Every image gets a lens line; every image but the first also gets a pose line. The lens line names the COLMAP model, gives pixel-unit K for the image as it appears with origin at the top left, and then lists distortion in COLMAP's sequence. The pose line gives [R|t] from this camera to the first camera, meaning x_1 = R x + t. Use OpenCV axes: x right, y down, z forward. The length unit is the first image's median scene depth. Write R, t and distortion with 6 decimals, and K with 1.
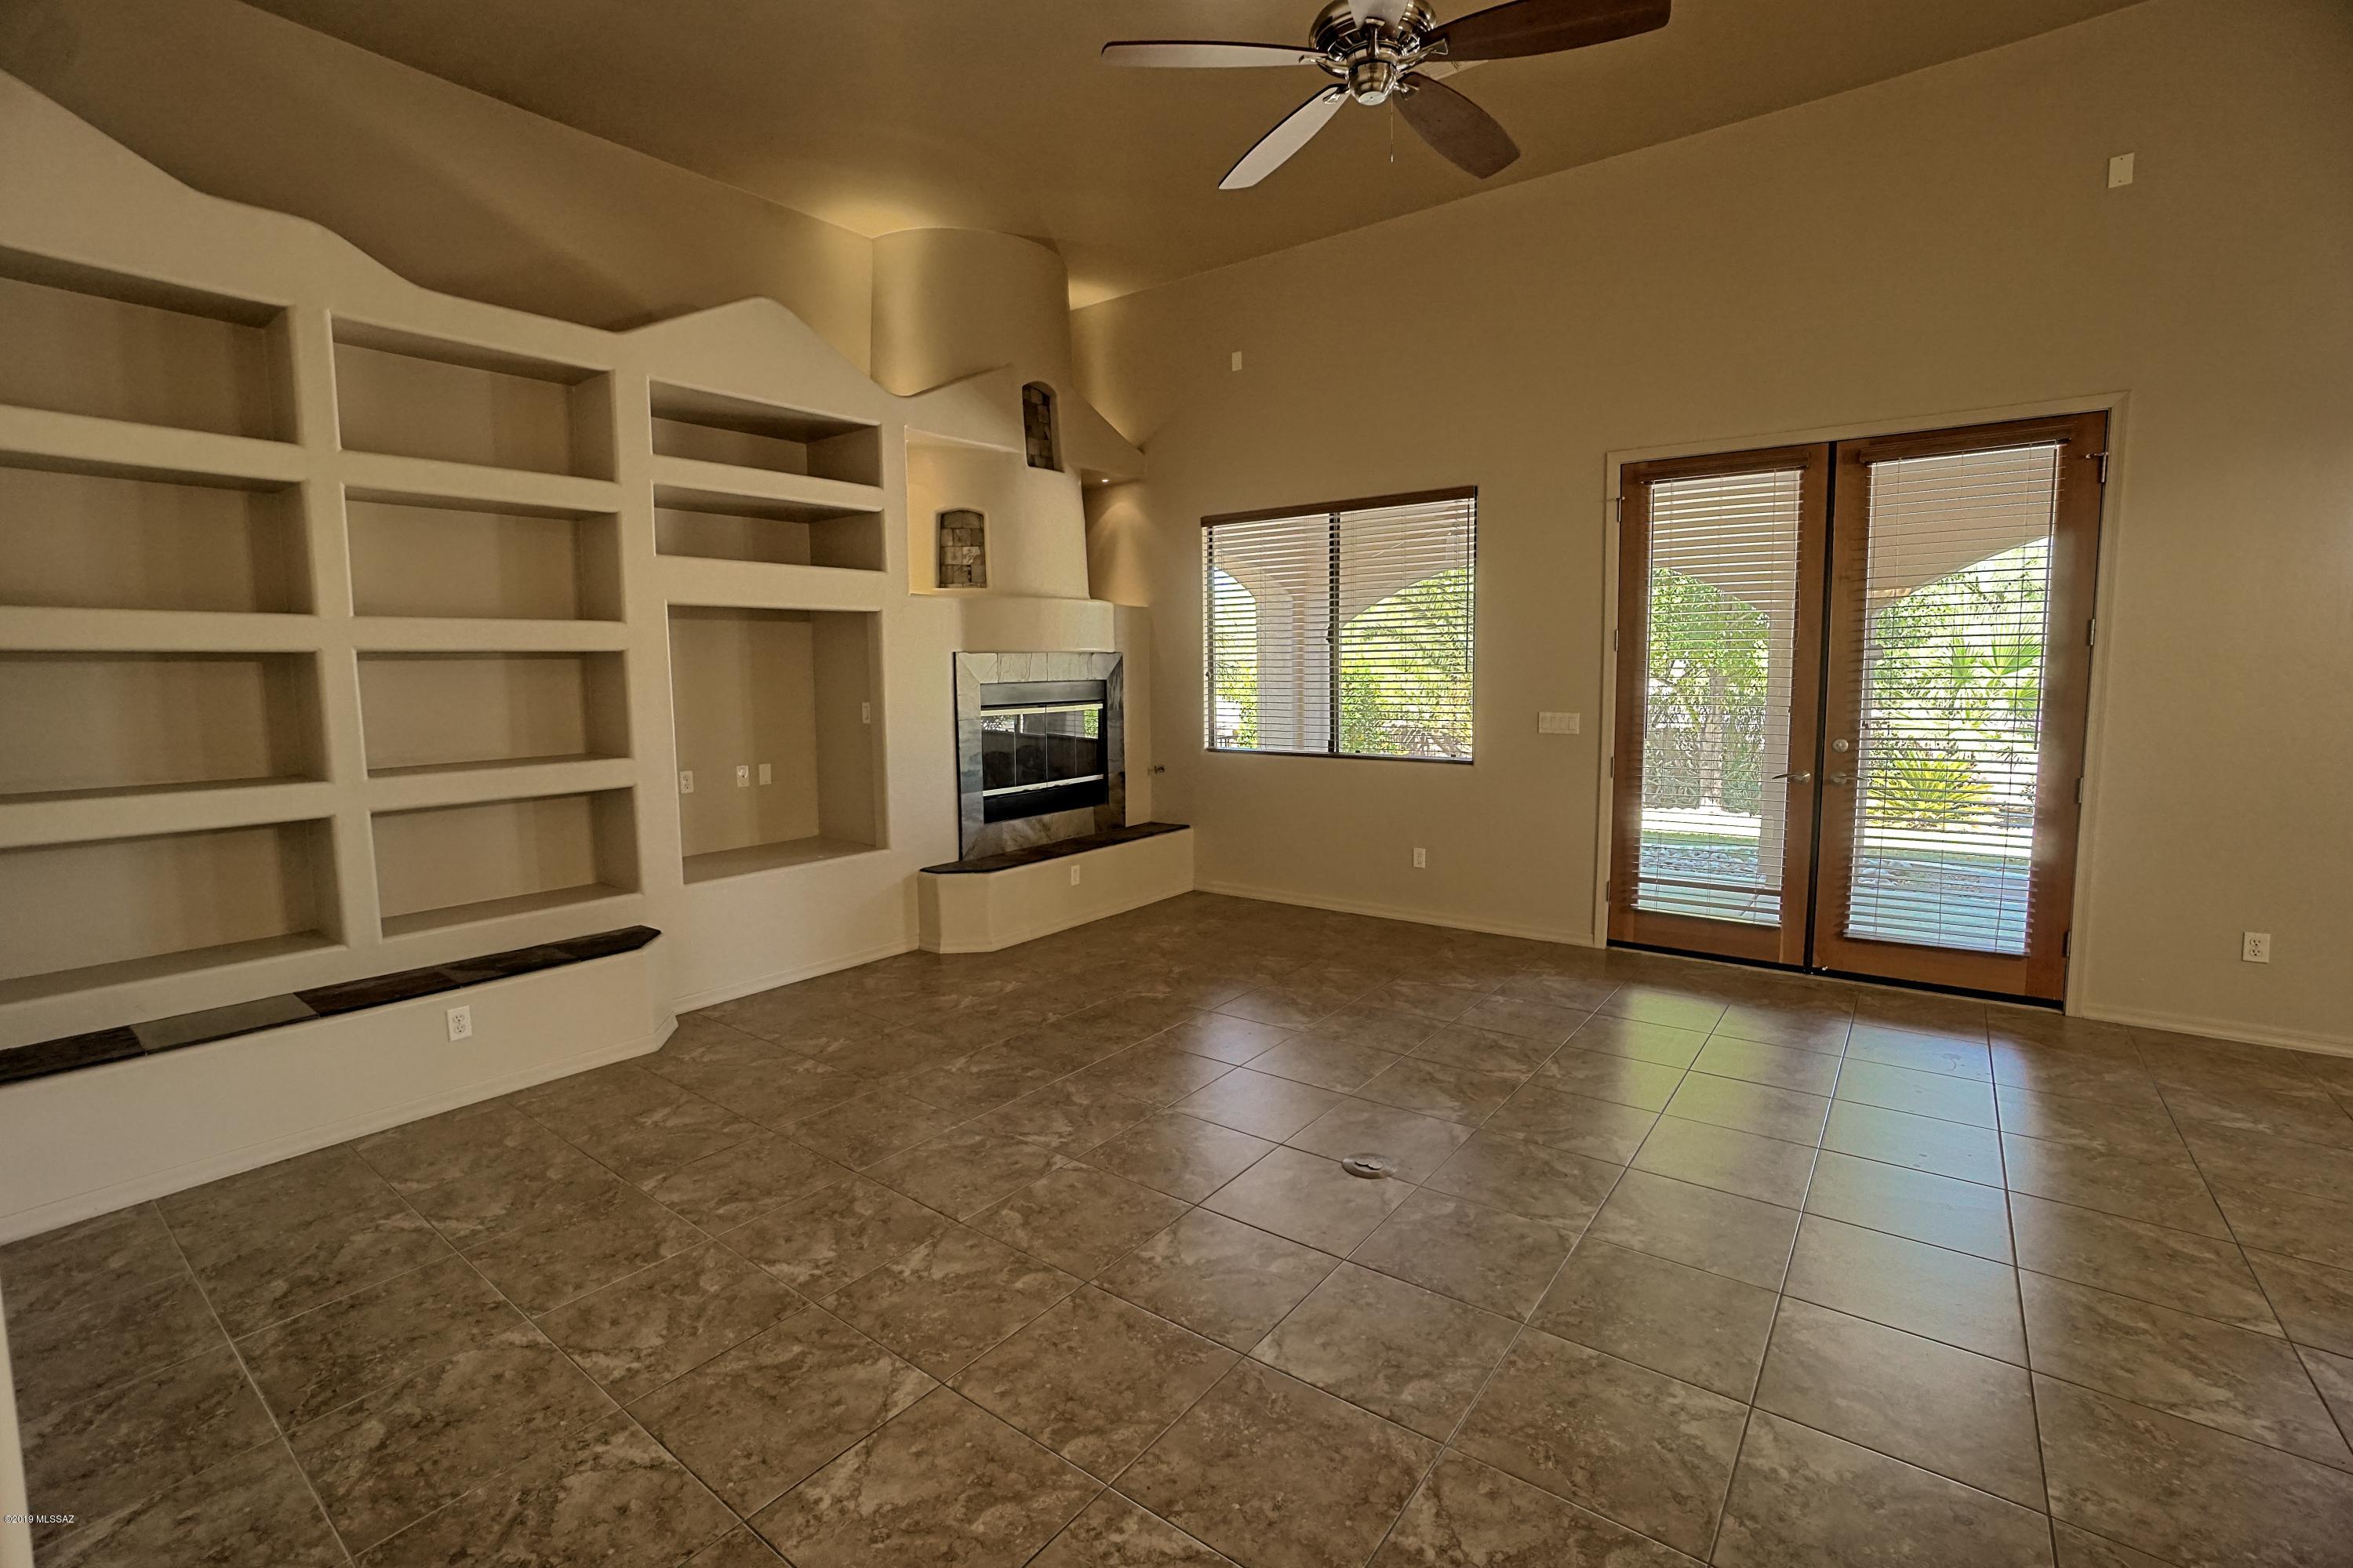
lens RADIAL K [[1022.4, 0, 1099.8], [0, 1022.4, 776.0], [0, 0, 1]] dist [-0.023318, 0.004053]
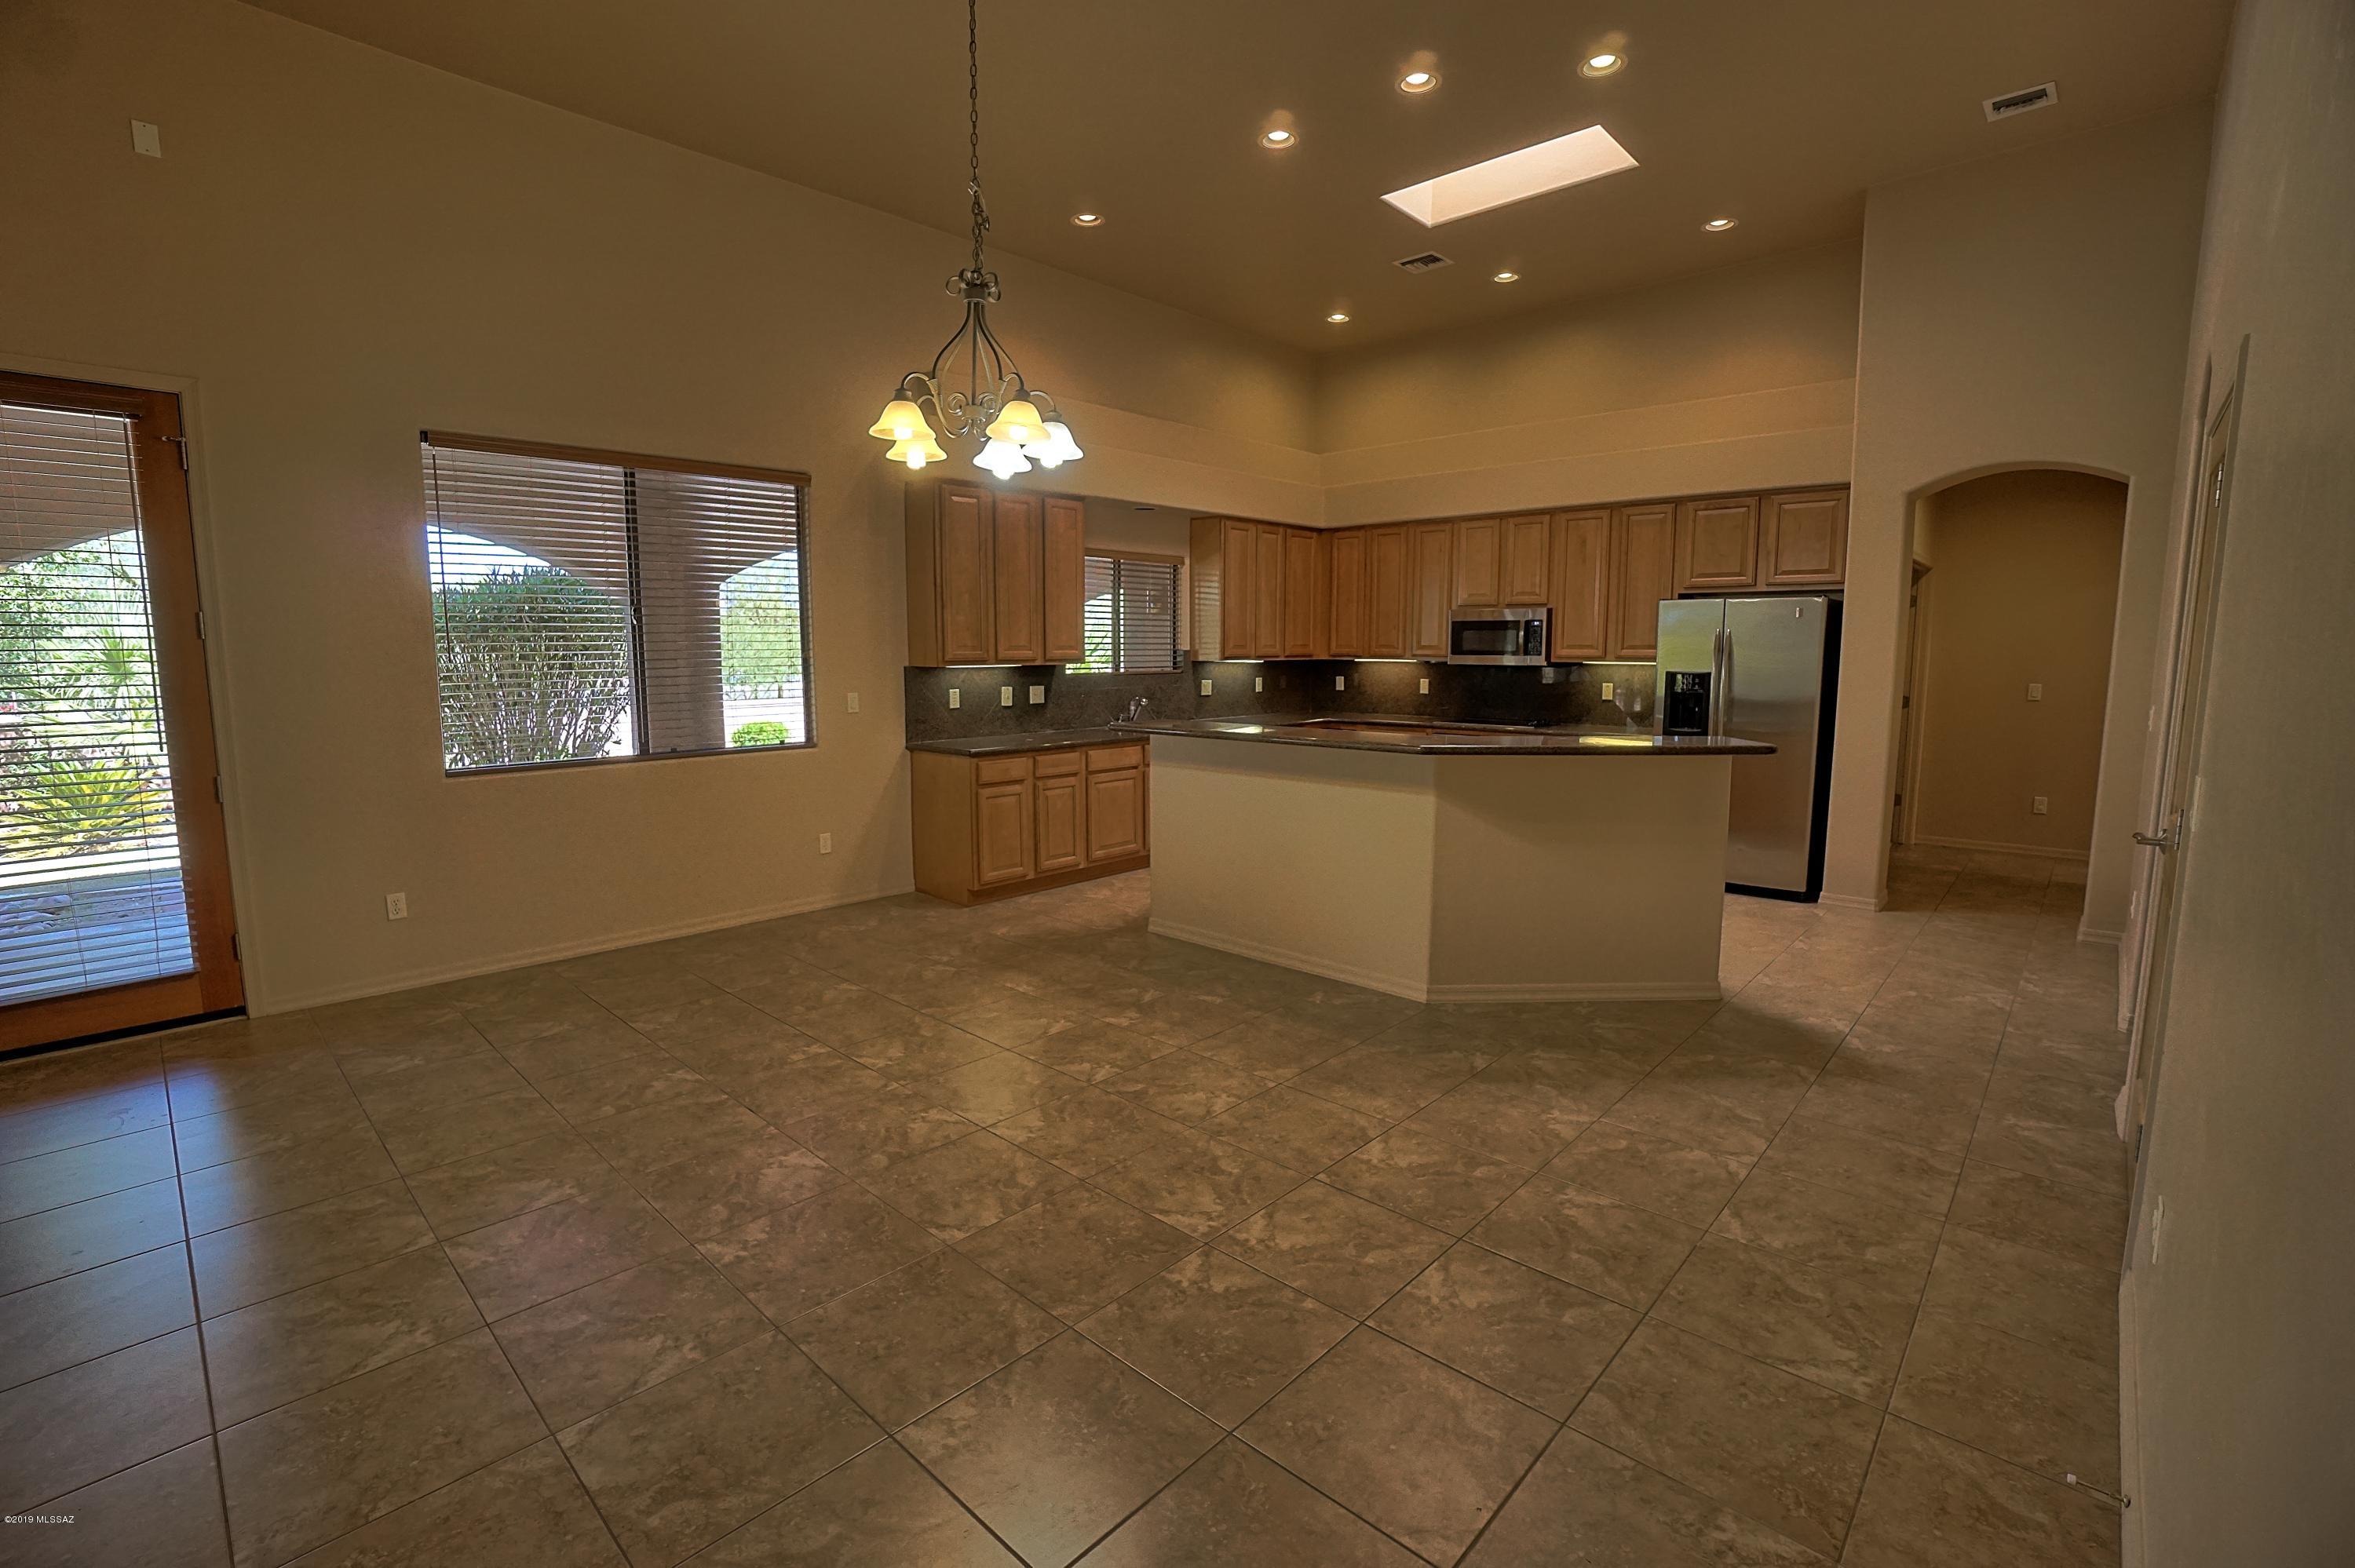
lens RADIAL K [[1023.1, 0, 1163.3], [0, 1023.1, 779.1], [0, 0, 1]] dist [-0.023318, 0.004053]
pose [[0.106719, -0.111736, 0.987991, 0.095078], [0.104159, 0.989455, 0.100651, 0.001883], [-0.988818, 0.092167, 0.117232, -0.010354]]
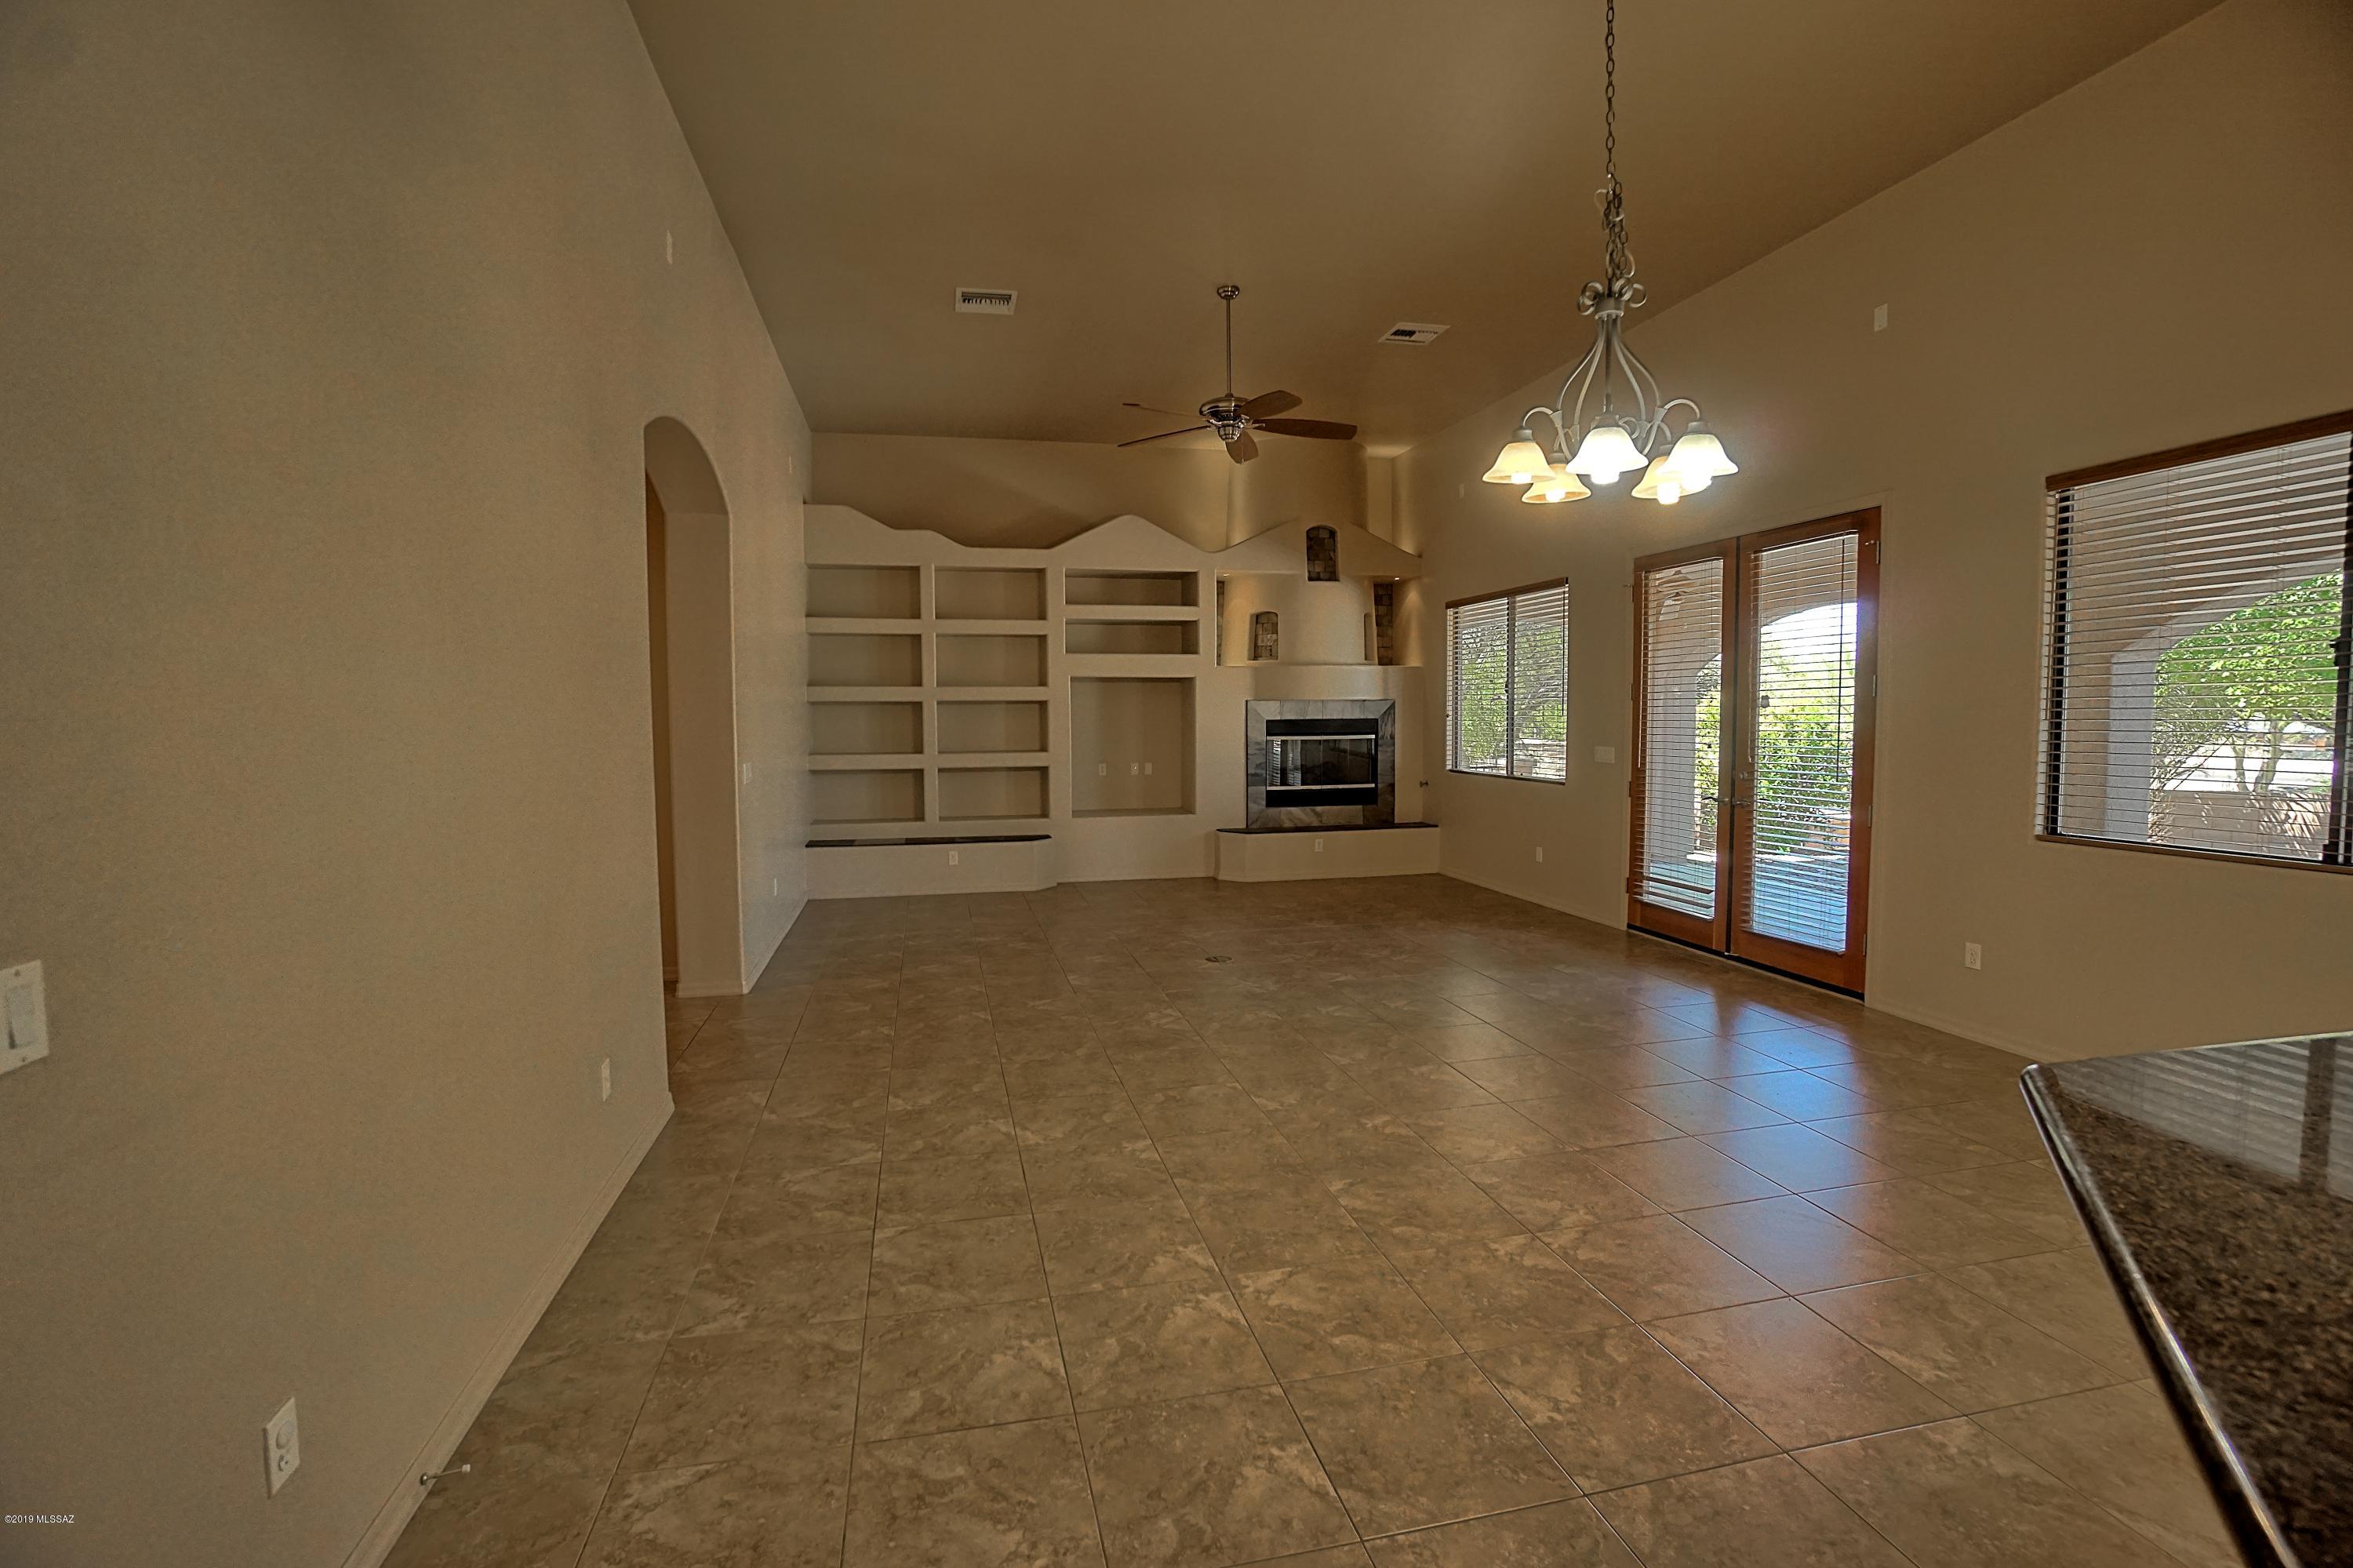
lens RADIAL K [[1022.4, 0, 1159.7], [0, 1022.4, 803.9], [0, 0, 1]] dist [-0.023318, 0.004053]
pose [[0.773373, 0.065304, -0.630578, 0.848603], [-0.070880, 0.997351, 0.016357, 0.030407], [0.629976, 0.032045, 0.775953, -0.383696]]
